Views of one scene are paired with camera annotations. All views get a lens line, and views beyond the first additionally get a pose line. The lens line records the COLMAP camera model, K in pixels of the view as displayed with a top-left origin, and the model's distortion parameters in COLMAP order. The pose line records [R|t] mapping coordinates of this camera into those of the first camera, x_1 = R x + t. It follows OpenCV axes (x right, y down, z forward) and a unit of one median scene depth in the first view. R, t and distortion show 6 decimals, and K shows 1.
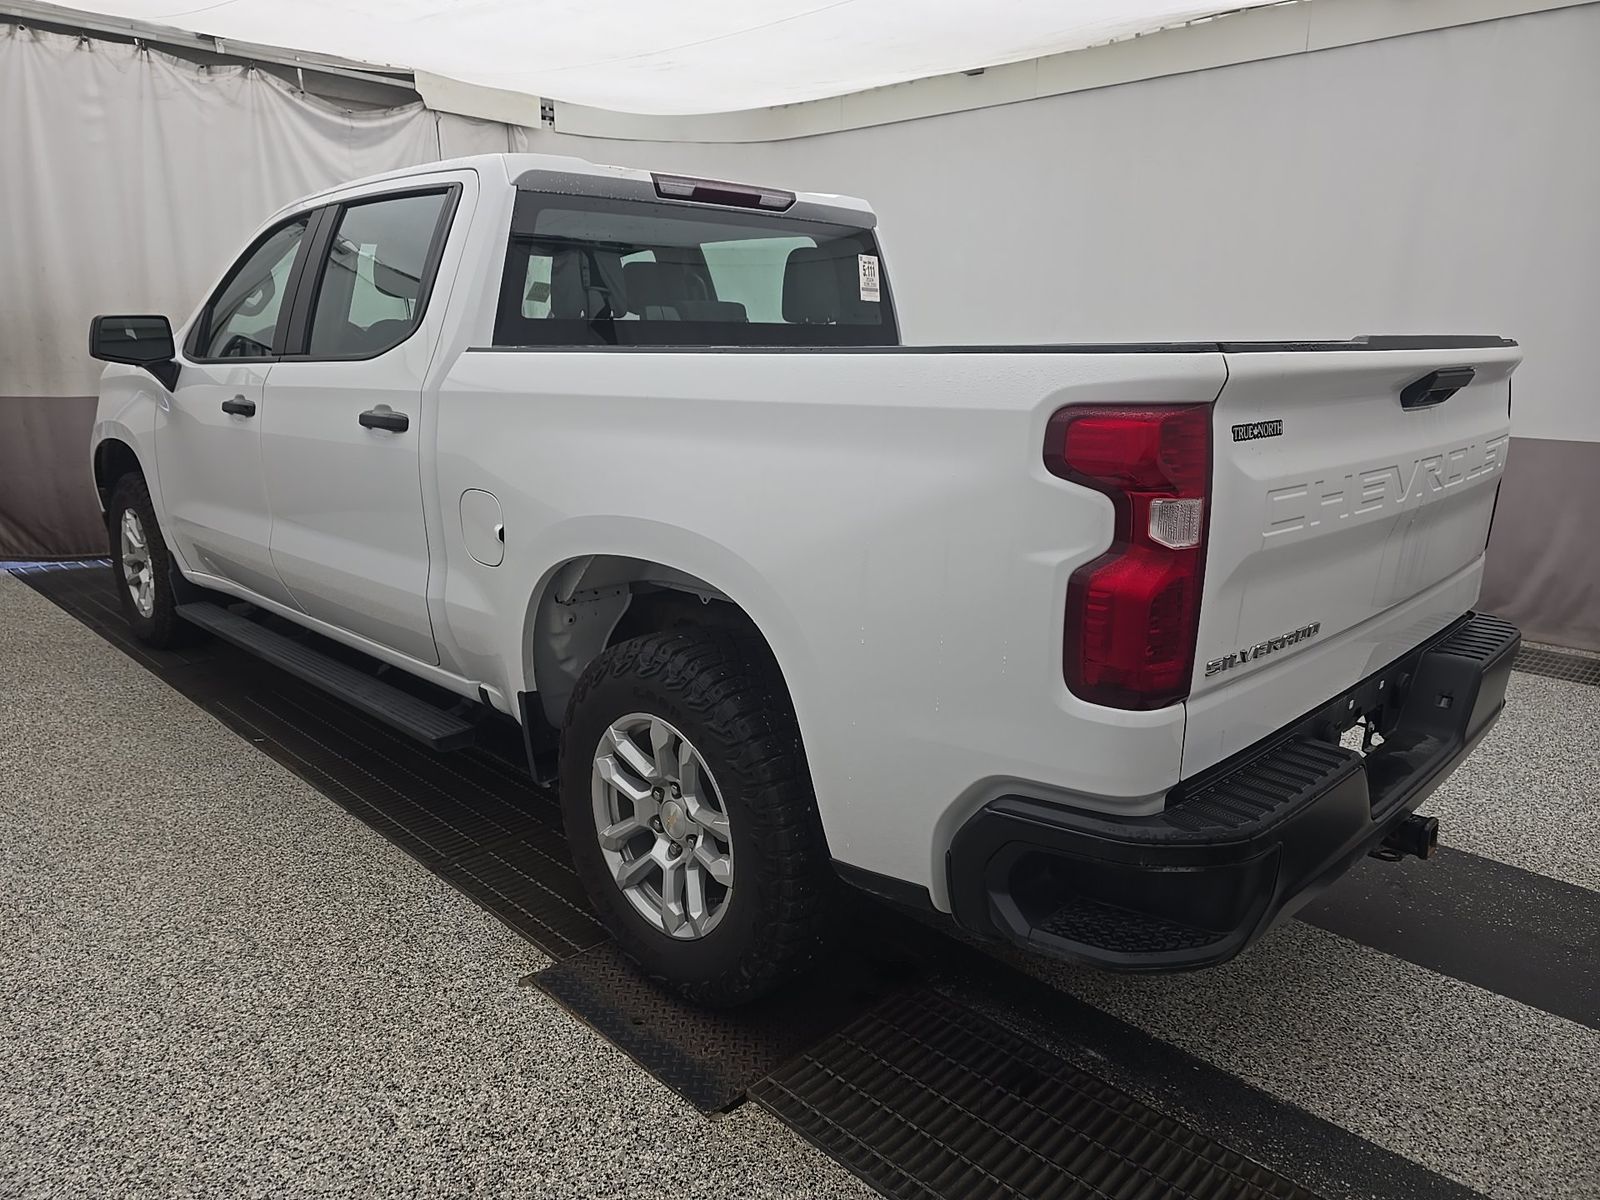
lens RADIAL K [[1066.8, 0, 802.8], [0, 1066.8, 599.6], [0, 0, 1]] dist [0.031971, -0.027063]
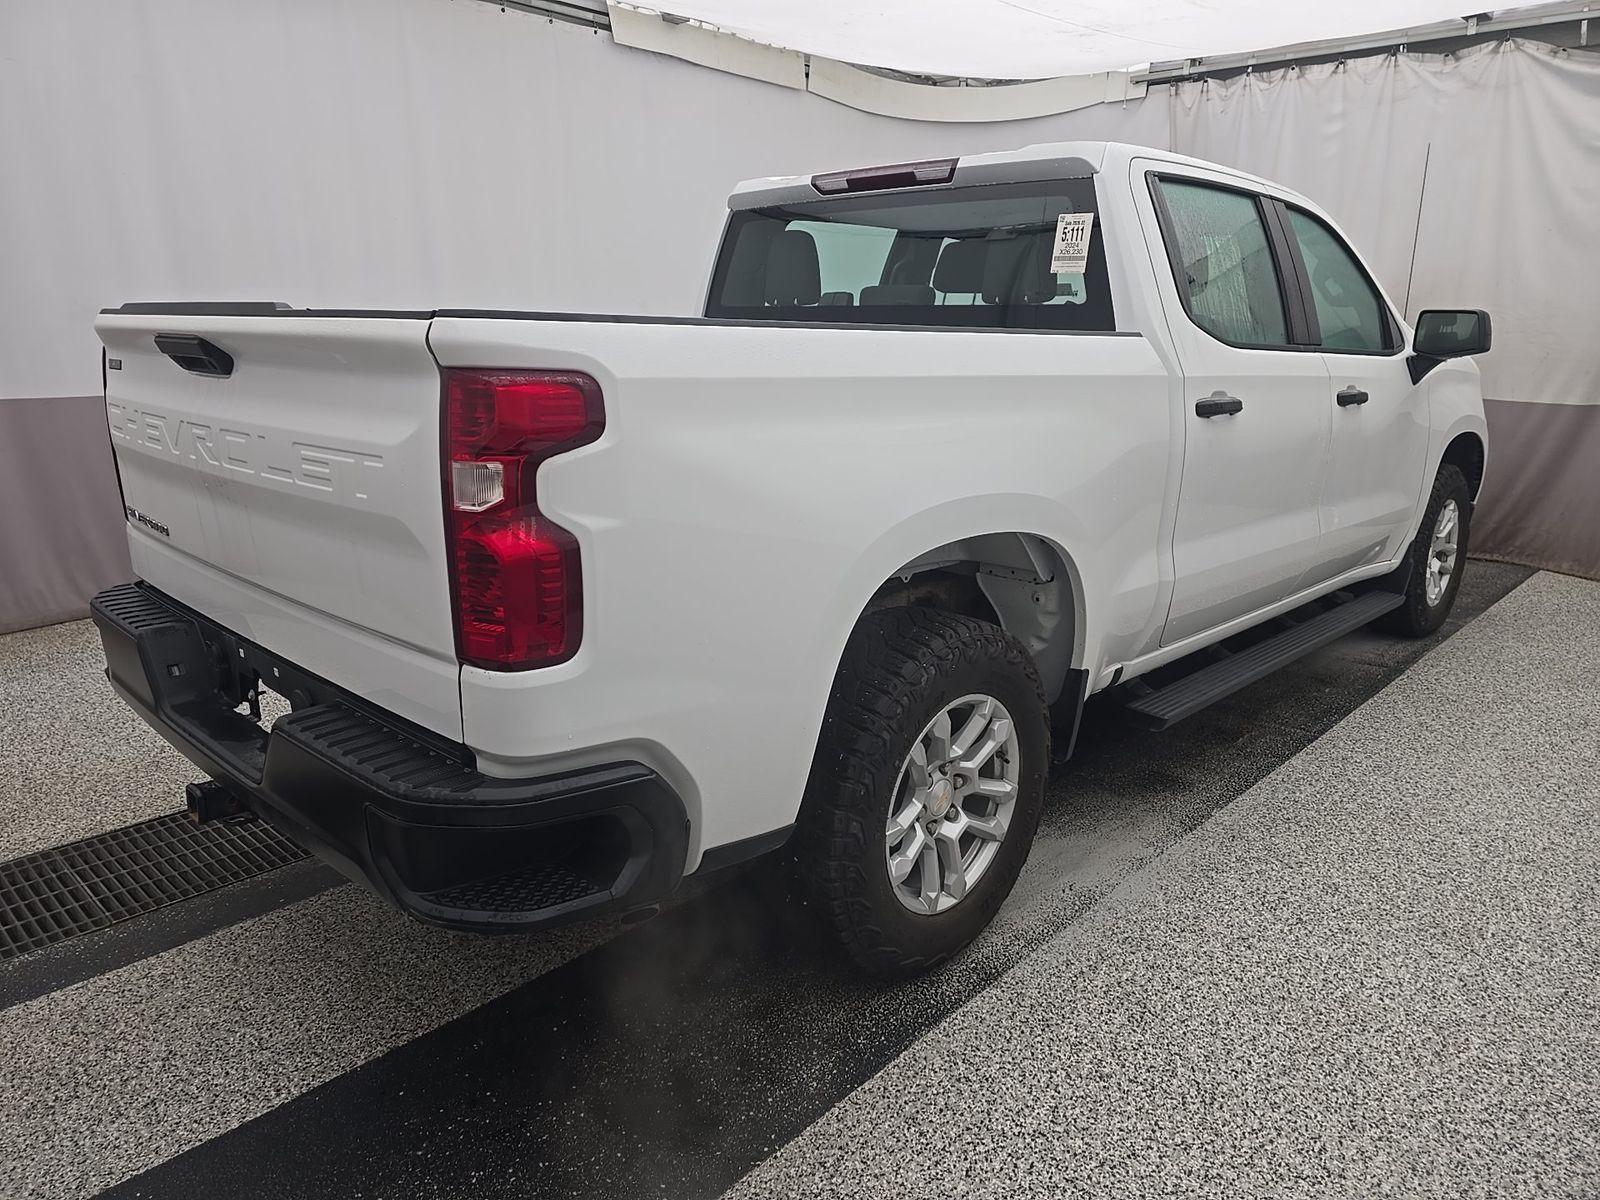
lens RADIAL K [[1066.8, 0, 793.3], [0, 1066.8, 599.9], [0, 0, 1]] dist [0.031971, -0.027063]
pose [[0.020385, 0.243952, -0.969573, 0.860796], [-0.249070, 0.940439, 0.231385, -0.186773], [0.968271, 0.236775, 0.079932, 0.800147]]
